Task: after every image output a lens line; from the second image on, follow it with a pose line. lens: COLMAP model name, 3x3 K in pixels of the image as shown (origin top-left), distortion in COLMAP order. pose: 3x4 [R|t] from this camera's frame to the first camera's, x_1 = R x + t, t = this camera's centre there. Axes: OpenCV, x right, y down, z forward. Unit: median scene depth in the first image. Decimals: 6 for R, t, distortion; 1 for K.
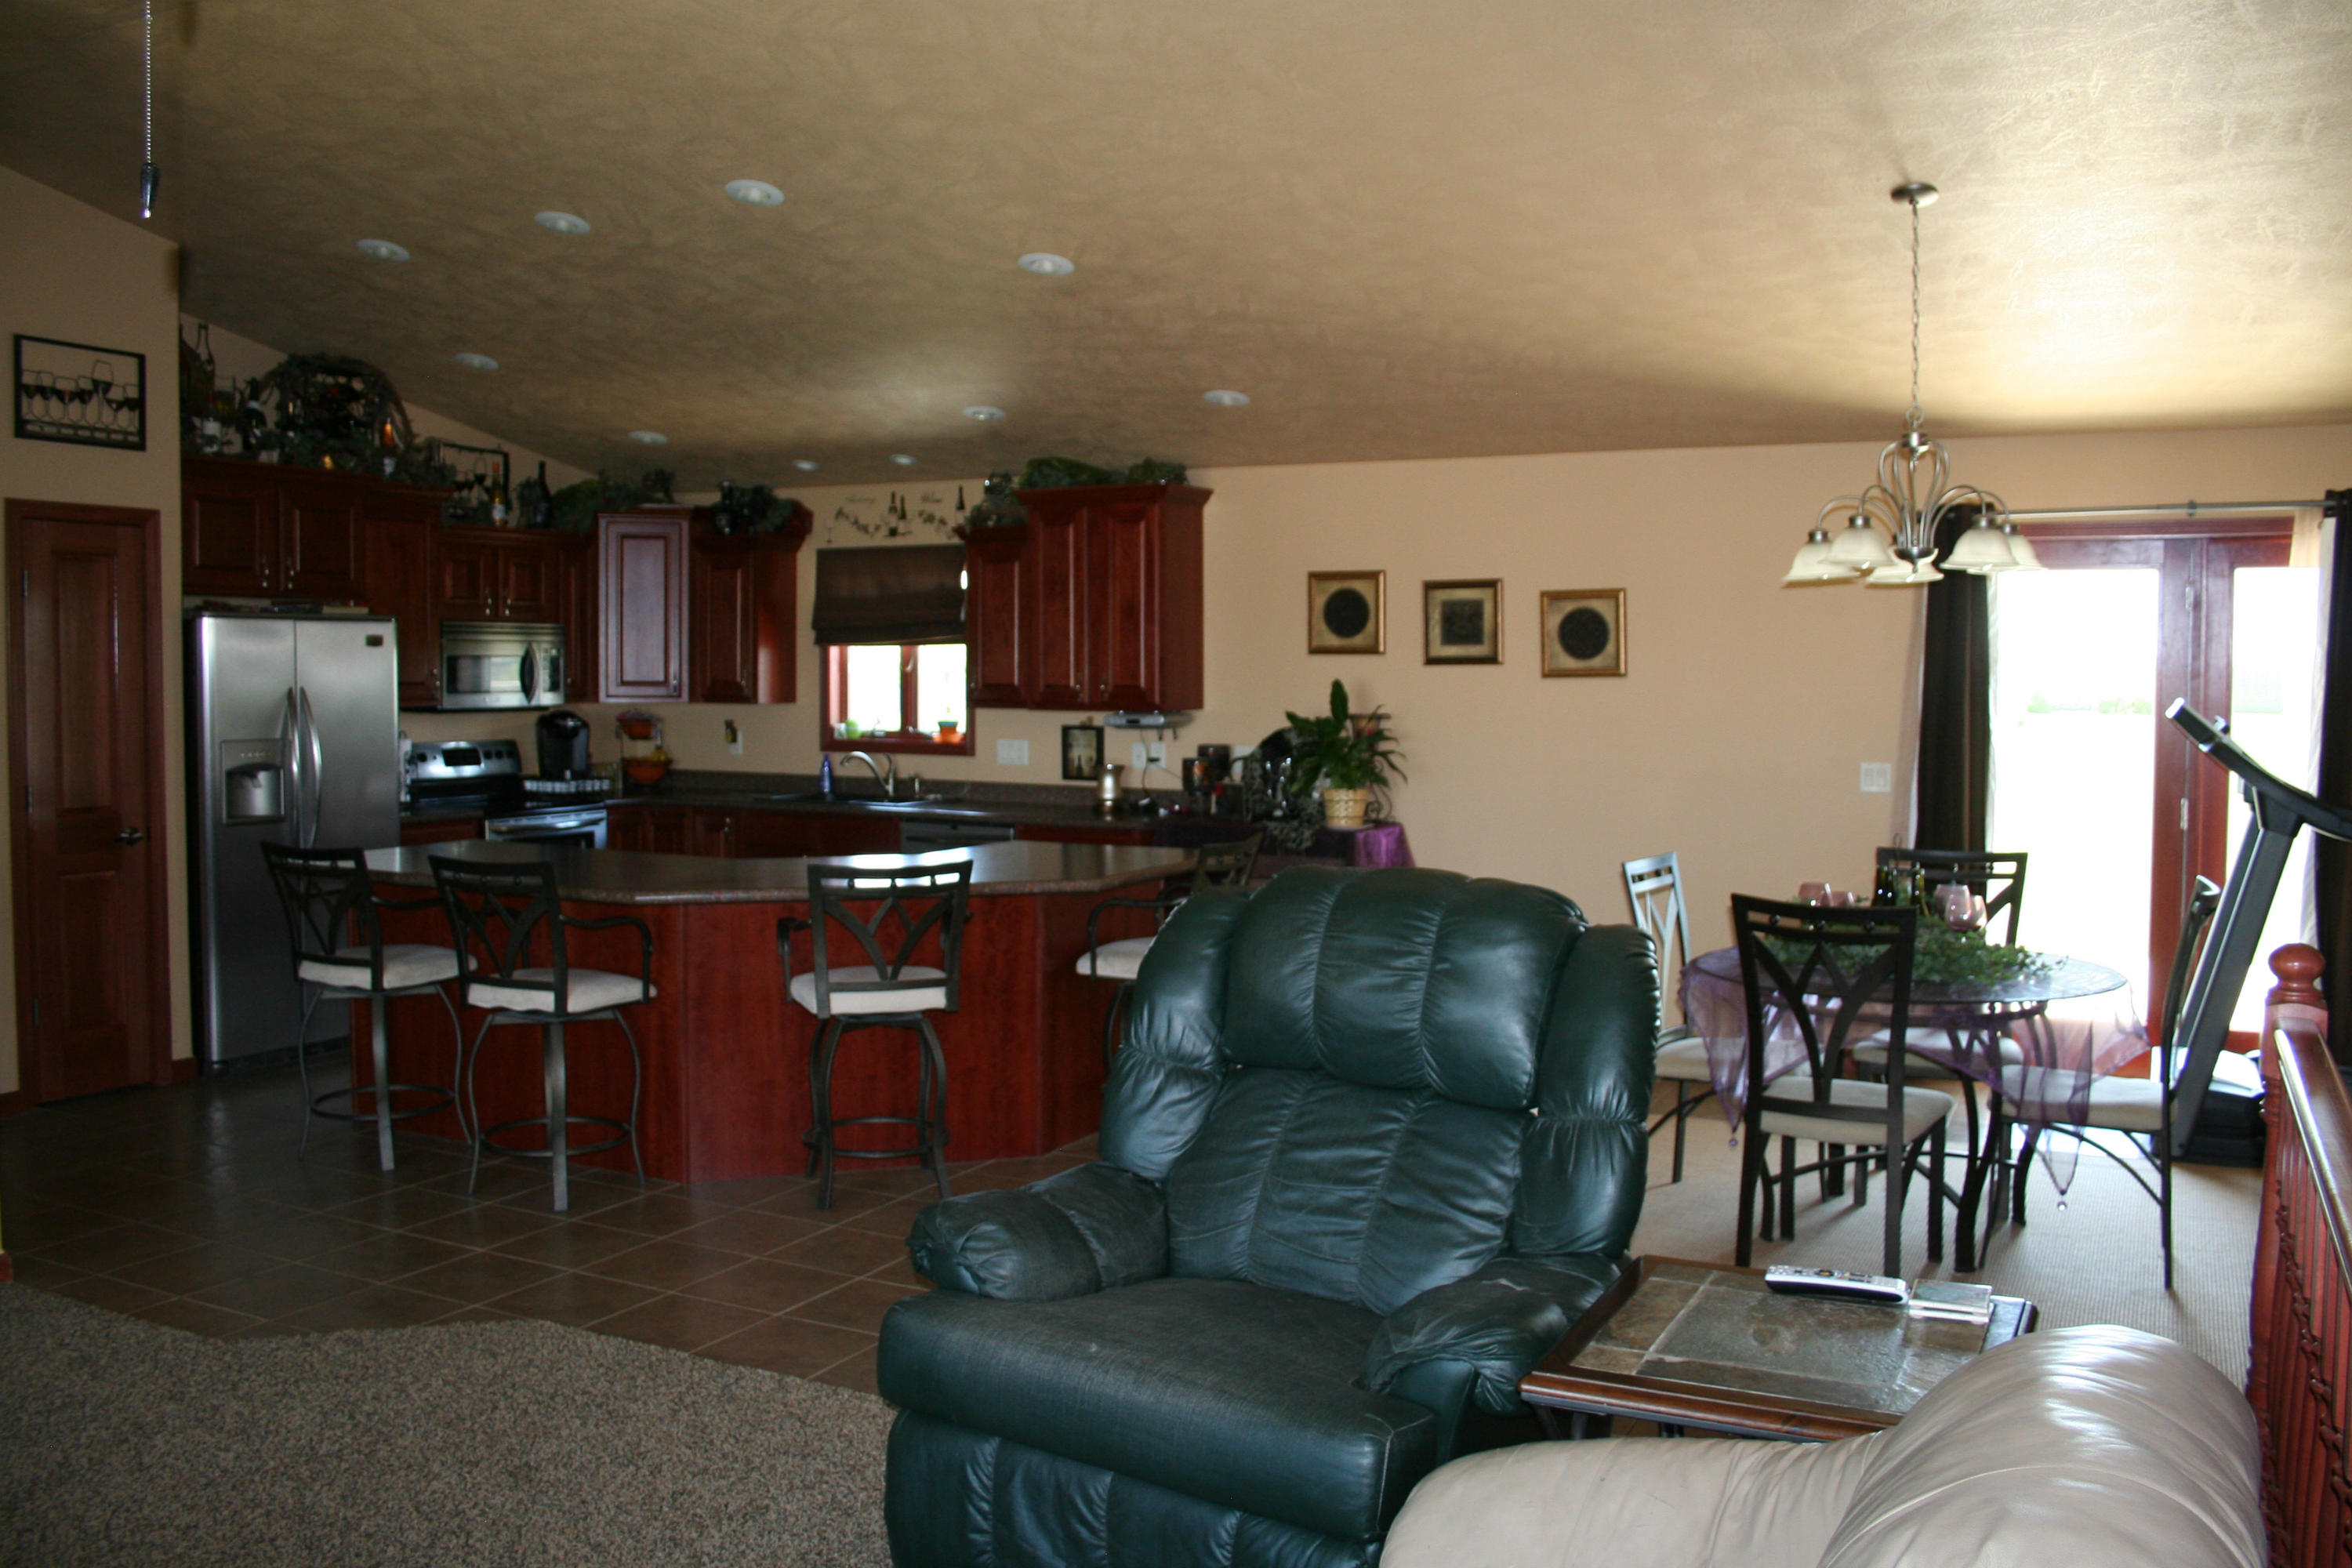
lens RADIAL K [[2012.4, 0, 1214.4], [0, 2012.4, 769.8], [0, 0, 1]] dist [-0.127820, 0.115399]
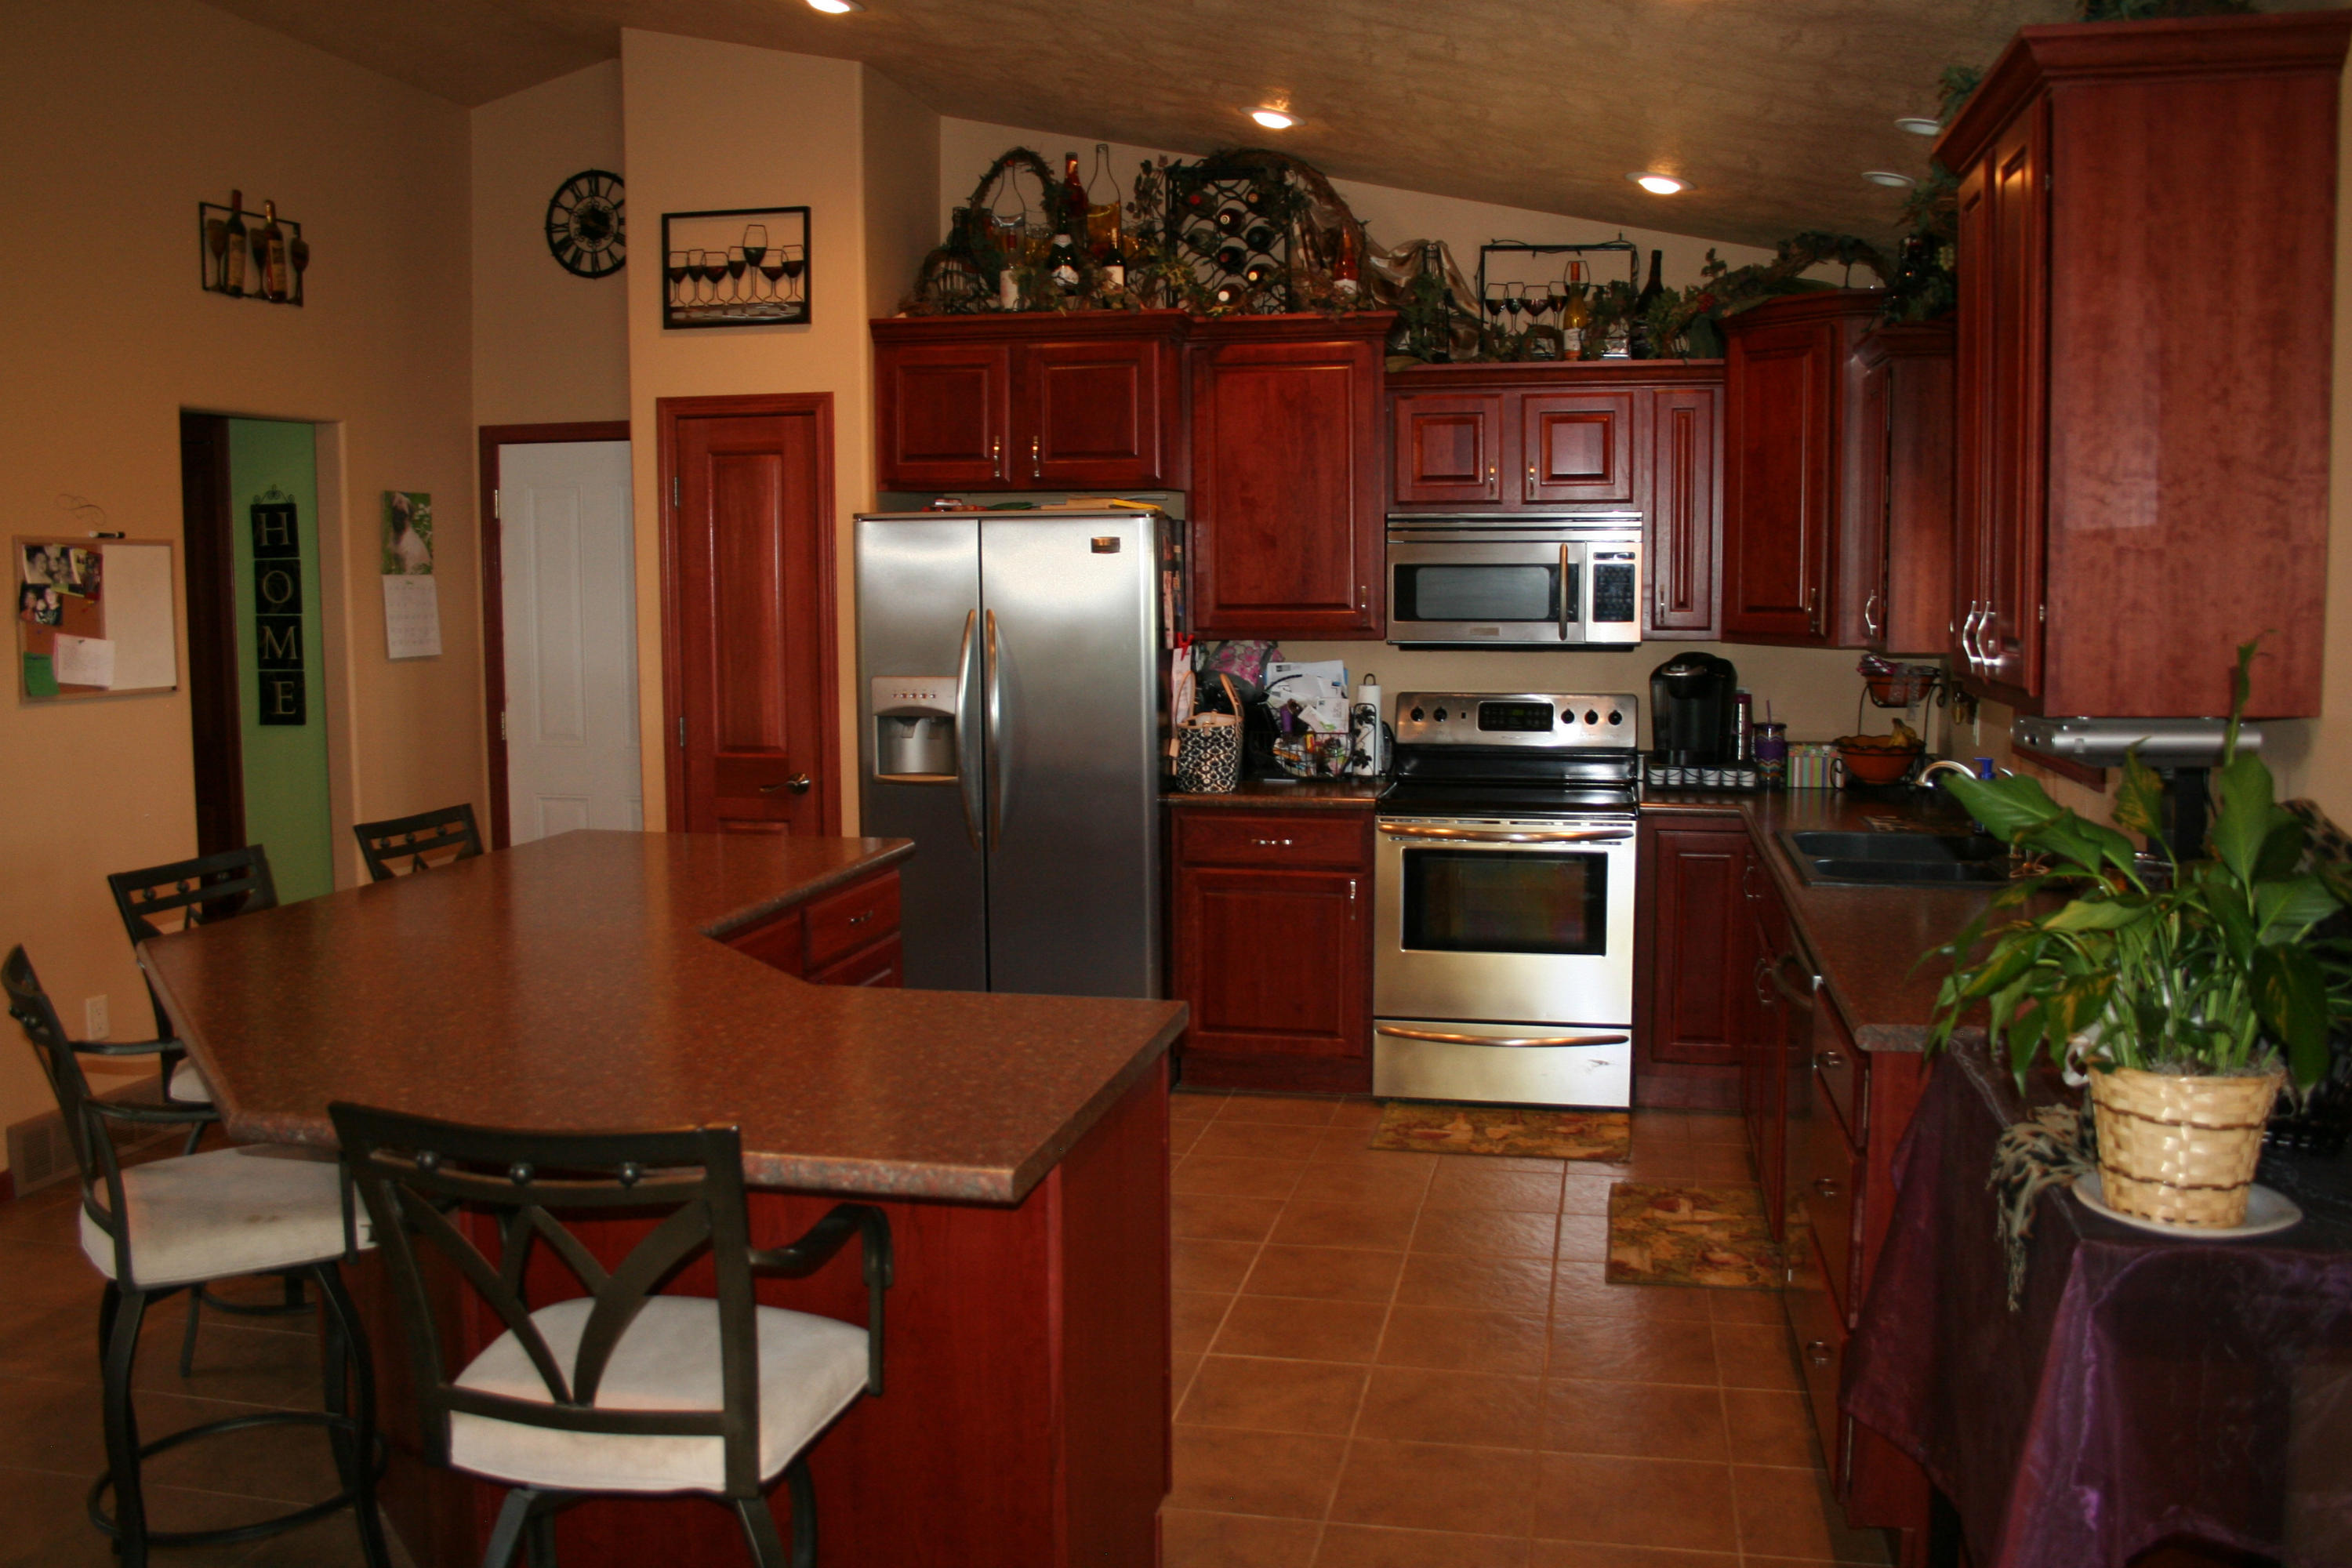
lens RADIAL K [[2012.4, 0, 1214.4], [0, 2012.4, 769.8], [0, 0, 1]] dist [-0.127820, 0.115399]
pose [[0.225285, 0.083978, -0.970667, 0.332873], [-0.048277, 0.996017, 0.074967, -0.046502], [0.973096, 0.029972, 0.228442, 0.992667]]
